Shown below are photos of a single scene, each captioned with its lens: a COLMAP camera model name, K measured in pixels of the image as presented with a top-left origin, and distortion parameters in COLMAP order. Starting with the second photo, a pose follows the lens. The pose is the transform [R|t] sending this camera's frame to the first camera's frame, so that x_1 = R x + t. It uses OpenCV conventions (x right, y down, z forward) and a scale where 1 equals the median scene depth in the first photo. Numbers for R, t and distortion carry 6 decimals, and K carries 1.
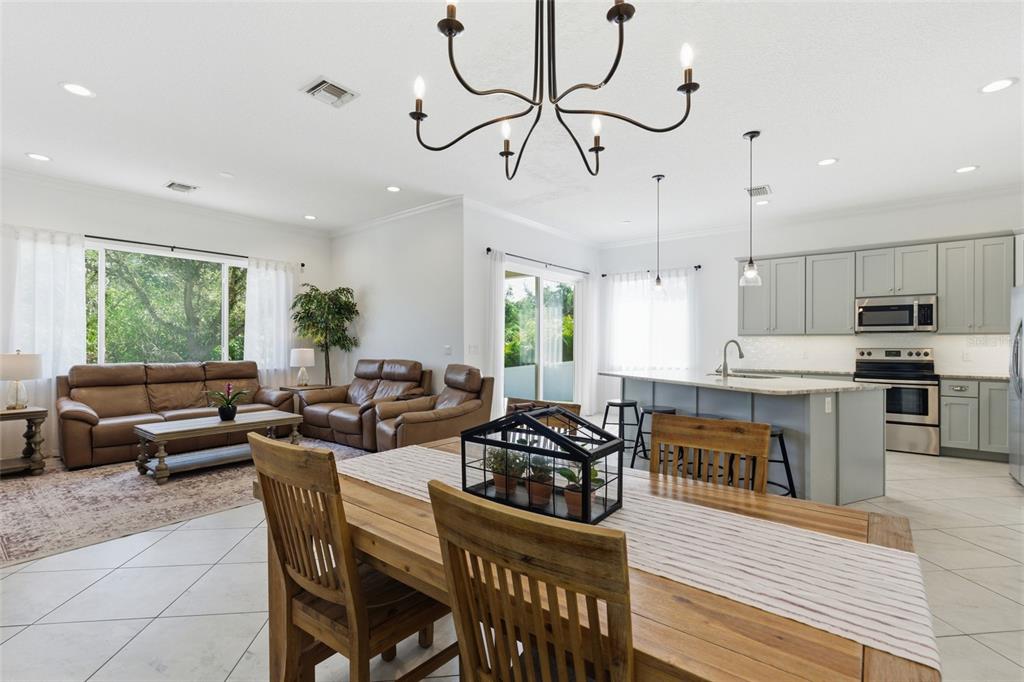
lens RADIAL K [[460.4, 0, 515.8], [0, 460.4, 341.7], [0, 0, 1]] dist [-0.014516, 0.008277]
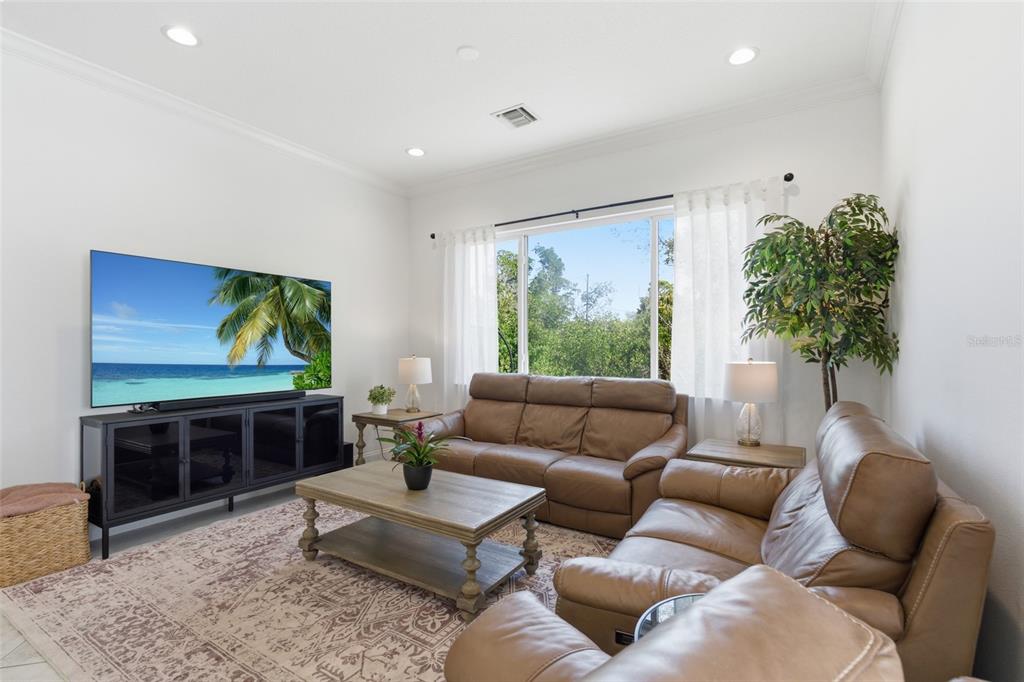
lens RADIAL K [[470.0, 0, 517.9], [0, 470.0, 347.8], [0, 0, 1]] dist [-0.004969, 0.000664]
pose [[0.112336, 0.007271, -0.993644, -0.041138], [0.001293, 0.999971, 0.007464, -0.002739], [0.993669, -0.002123, 0.112324, 0.887532]]
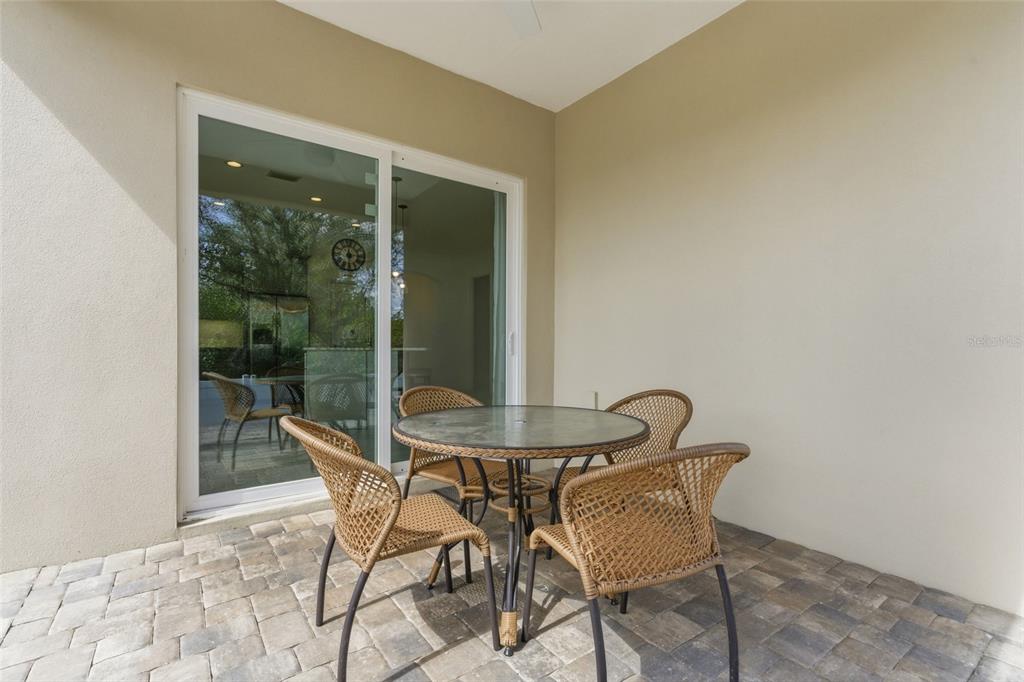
lens RADIAL K [[460.4, 0, 515.8], [0, 460.4, 341.7], [0, 0, 1]] dist [-0.014516, 0.008277]
pose [[-0.966052, -0.001664, 0.258342, -0.252302], [-0.004389, 0.999941, -0.009971, 0.057374], [-0.258310, -0.010767, -0.966002, 1.830075]]
